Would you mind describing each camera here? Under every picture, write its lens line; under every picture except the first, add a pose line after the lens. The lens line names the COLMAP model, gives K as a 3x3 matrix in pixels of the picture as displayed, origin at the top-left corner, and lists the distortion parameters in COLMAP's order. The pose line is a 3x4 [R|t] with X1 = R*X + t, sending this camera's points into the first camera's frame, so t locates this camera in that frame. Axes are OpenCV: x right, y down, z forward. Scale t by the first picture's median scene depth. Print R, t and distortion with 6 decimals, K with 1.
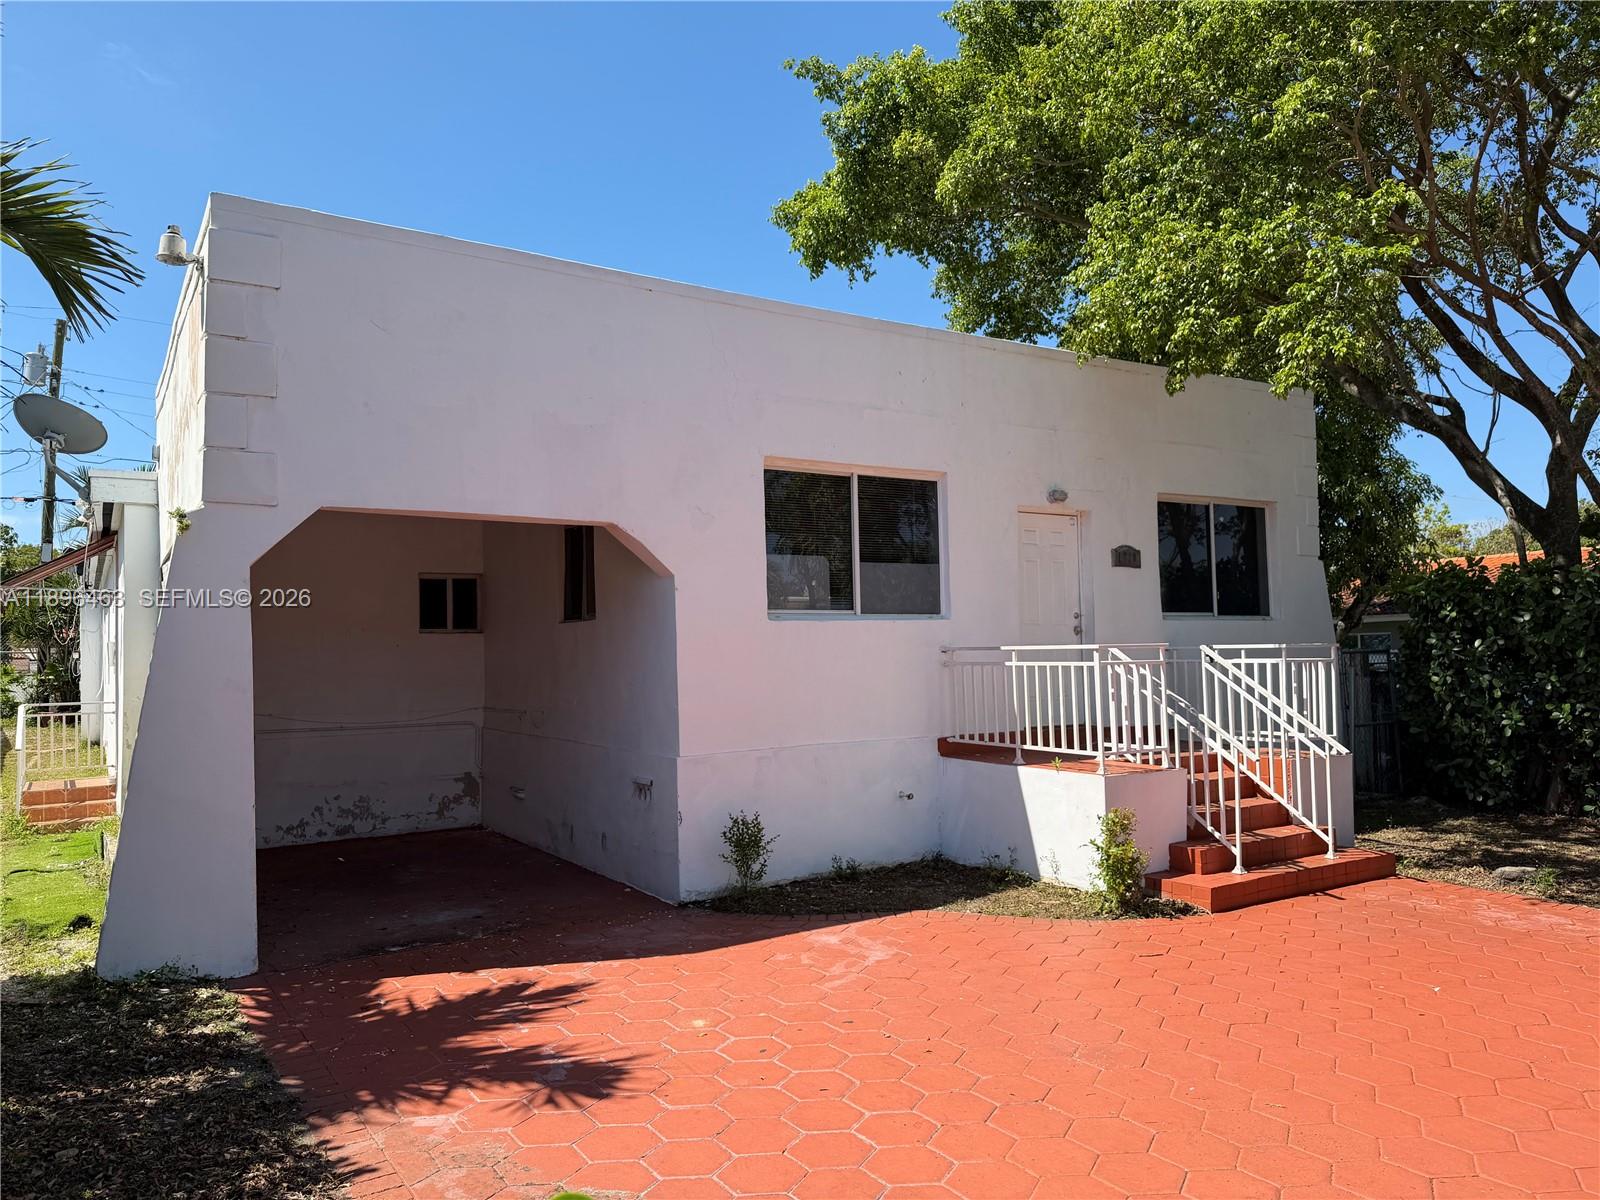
lens RADIAL K [[1114.8, 0, 795.8], [0, 1114.8, 590.9], [0, 0, 1]] dist [0.086603, -0.110825]
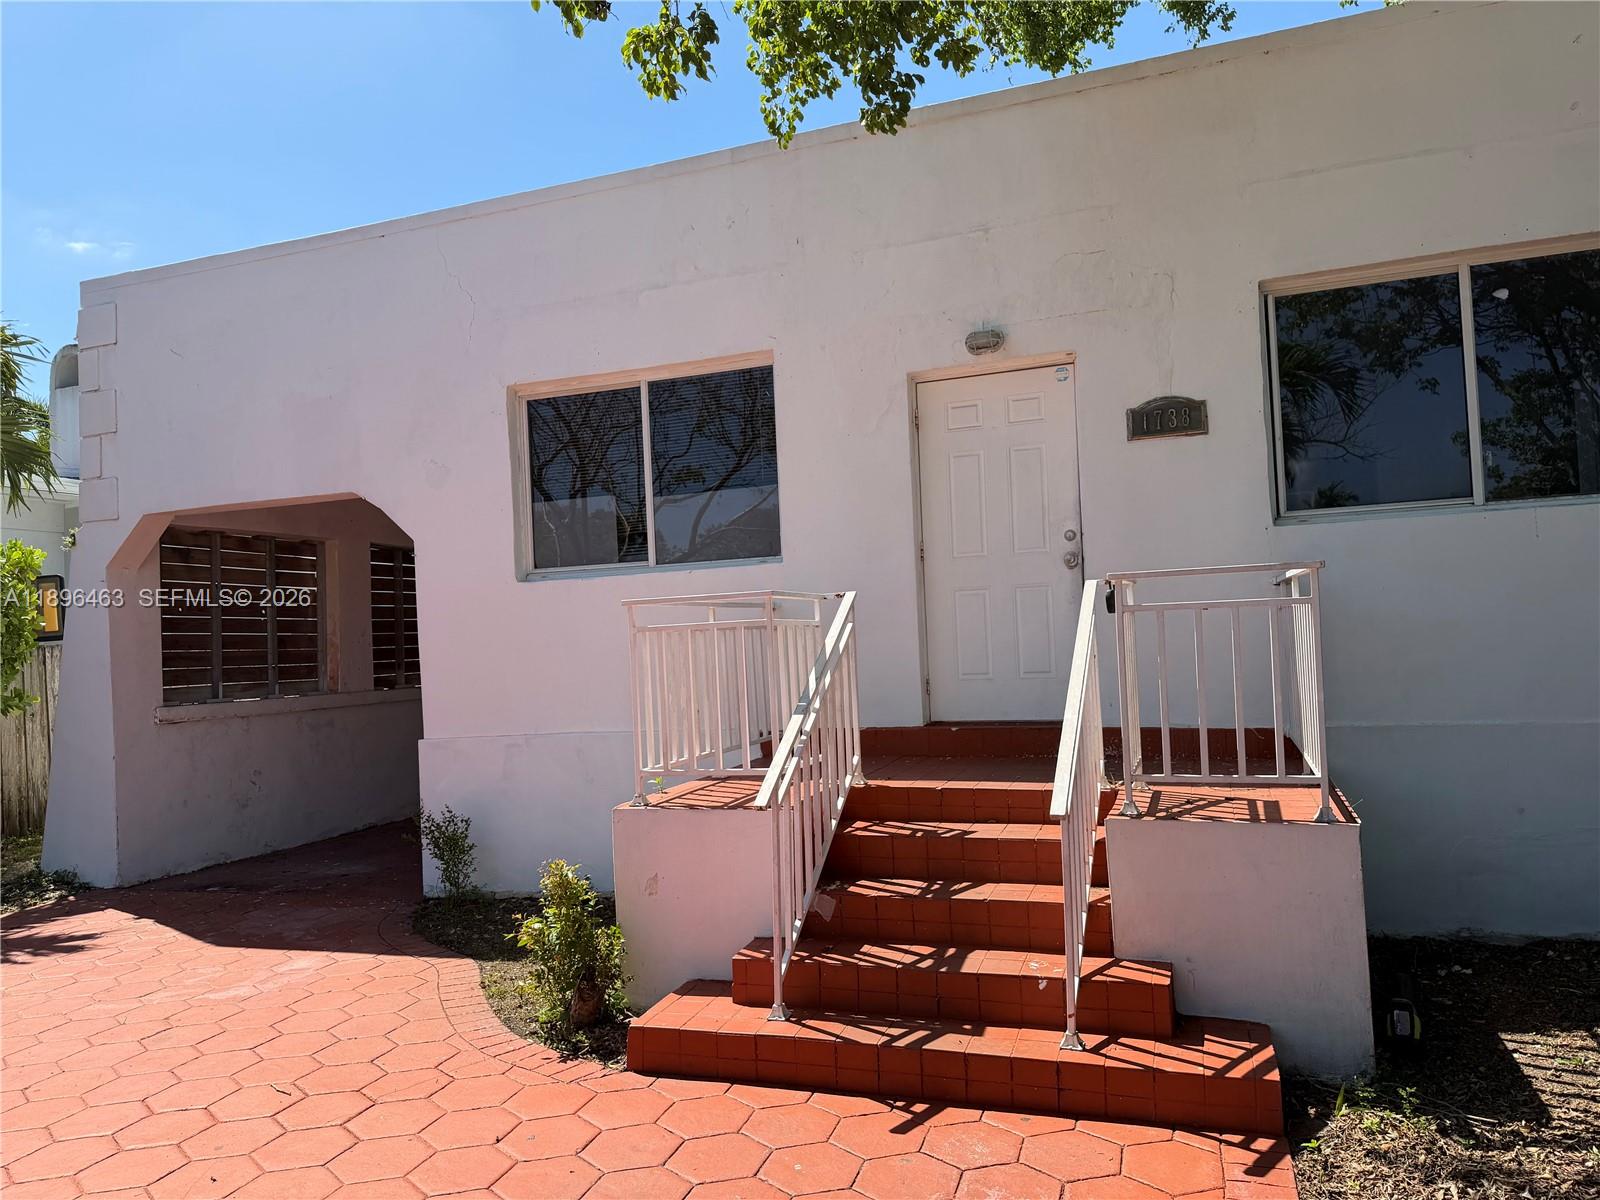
lens RADIAL K [[1114.8, 0, 795.8], [0, 1114.8, 590.9], [0, 0, 1]] dist [0.086603, -0.110825]
pose [[0.602554, -0.041988, -0.796973, 0.720588], [0.078202, 0.996916, 0.006603, 0.040557], [0.794237, -0.066304, 0.603979, 0.611792]]
